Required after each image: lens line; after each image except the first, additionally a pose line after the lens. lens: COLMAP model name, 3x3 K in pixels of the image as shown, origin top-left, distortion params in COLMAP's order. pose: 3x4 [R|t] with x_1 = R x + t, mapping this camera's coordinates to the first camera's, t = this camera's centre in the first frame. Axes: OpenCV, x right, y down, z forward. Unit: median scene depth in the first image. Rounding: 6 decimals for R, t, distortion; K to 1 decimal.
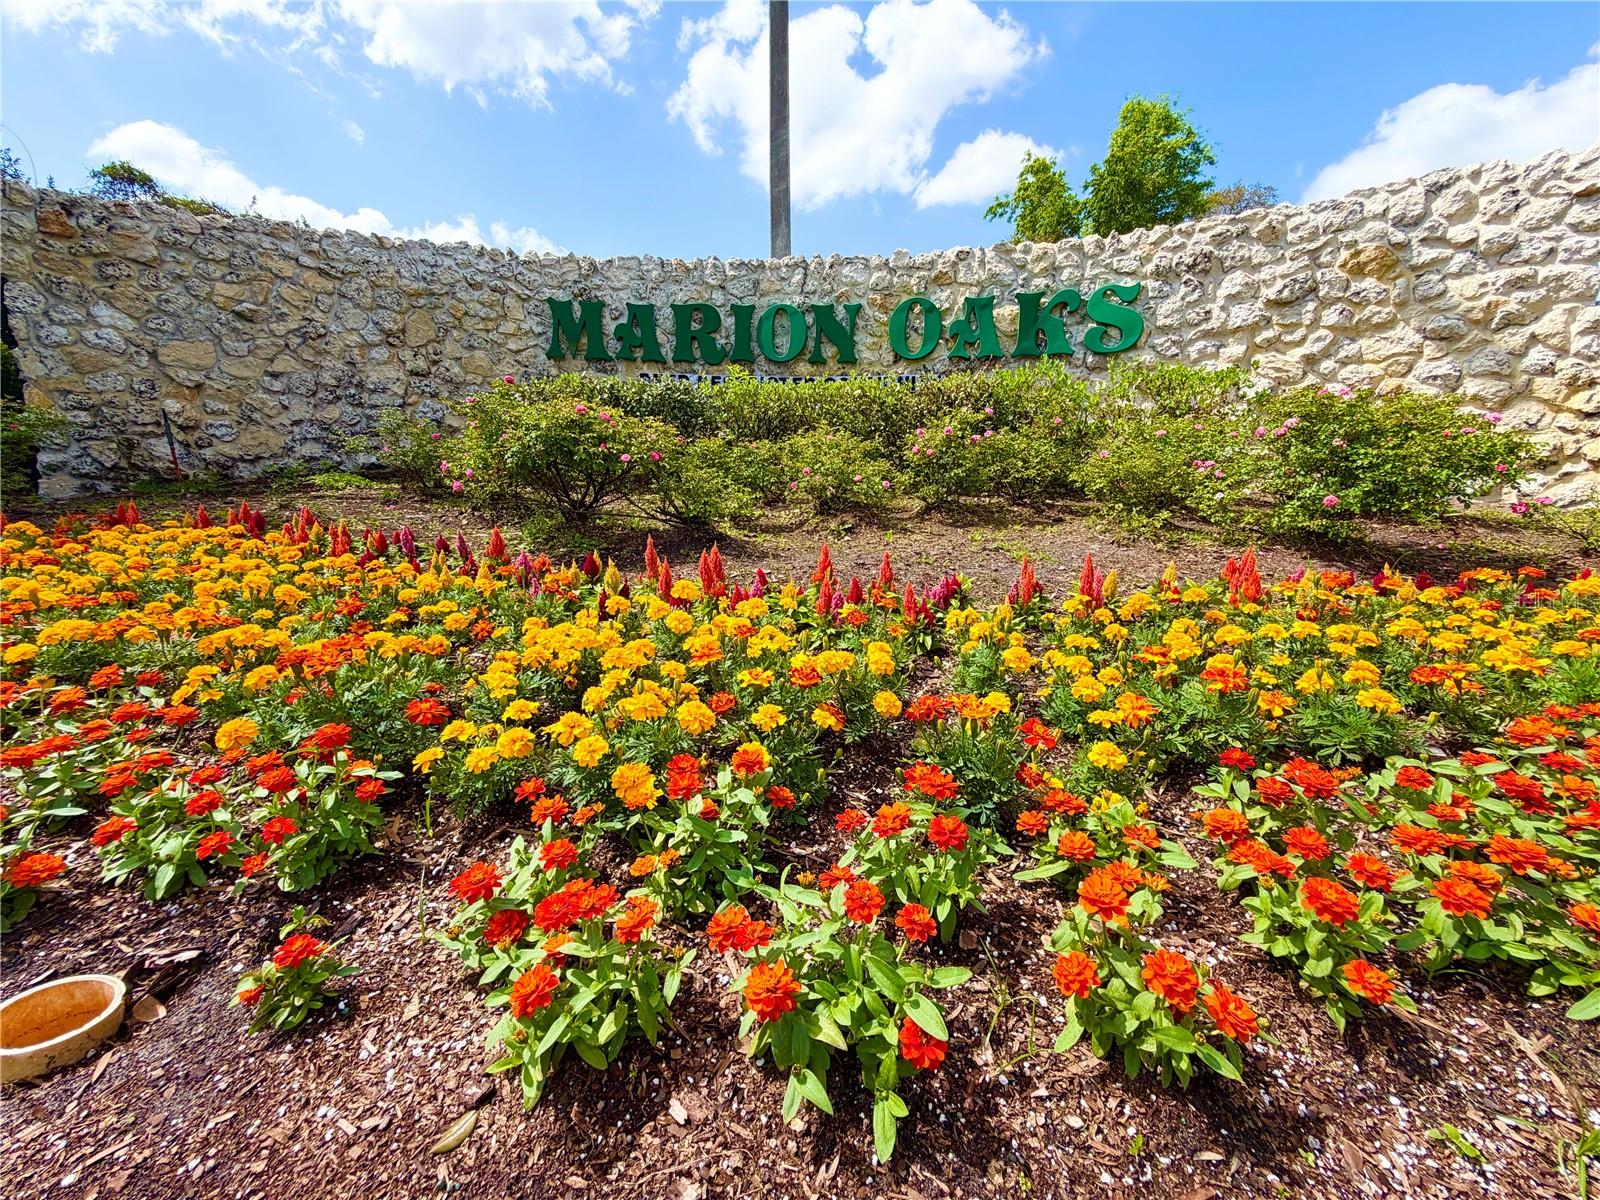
lens RADIAL K [[637.7, 0, 800.0], [0, 637.7, 600.0], [0, 0, 1]] dist [0.001372, 0.000202]
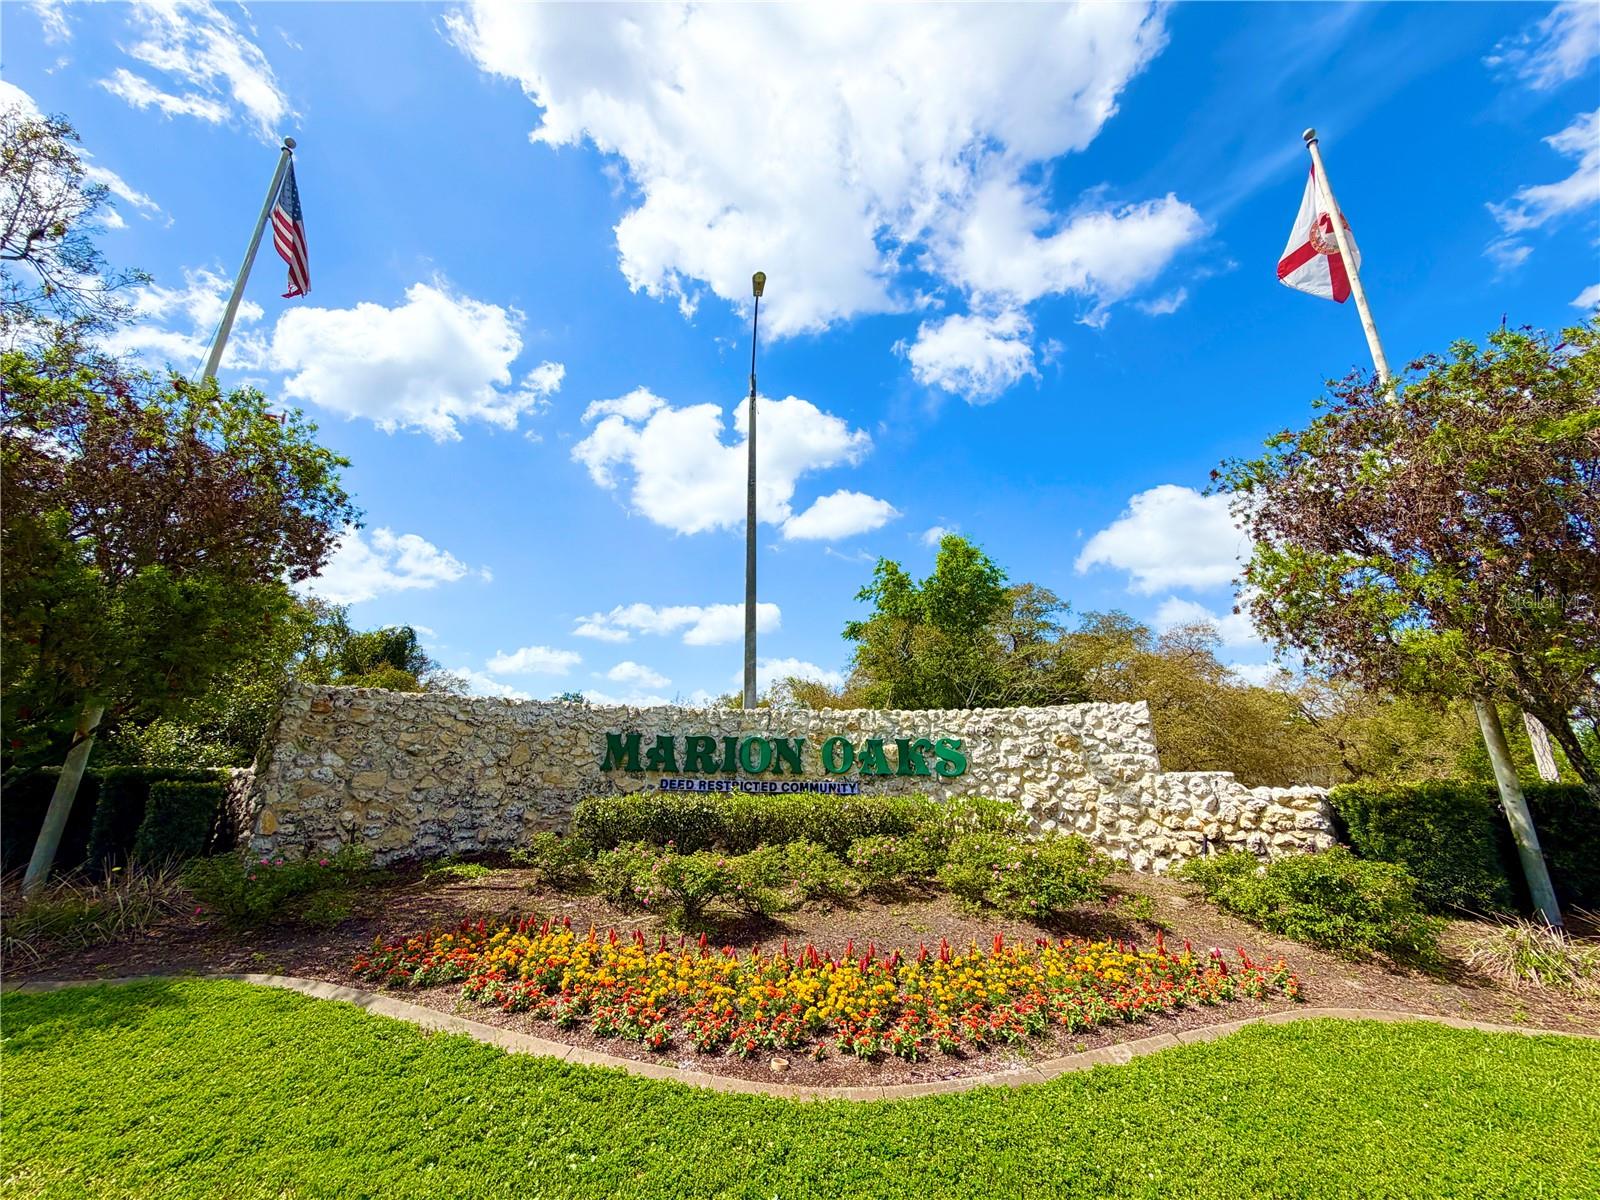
lens RADIAL K [[637.7, 0, 800.0], [0, 637.7, 600.0], [0, 0, 1]] dist [0.001372, 0.000202]
pose [[0.984507, 0.044391, 0.169632, -0.242986], [0.036010, 0.895615, -0.443370, -0.064608], [-0.171606, 0.442609, 0.880141, -0.696115]]
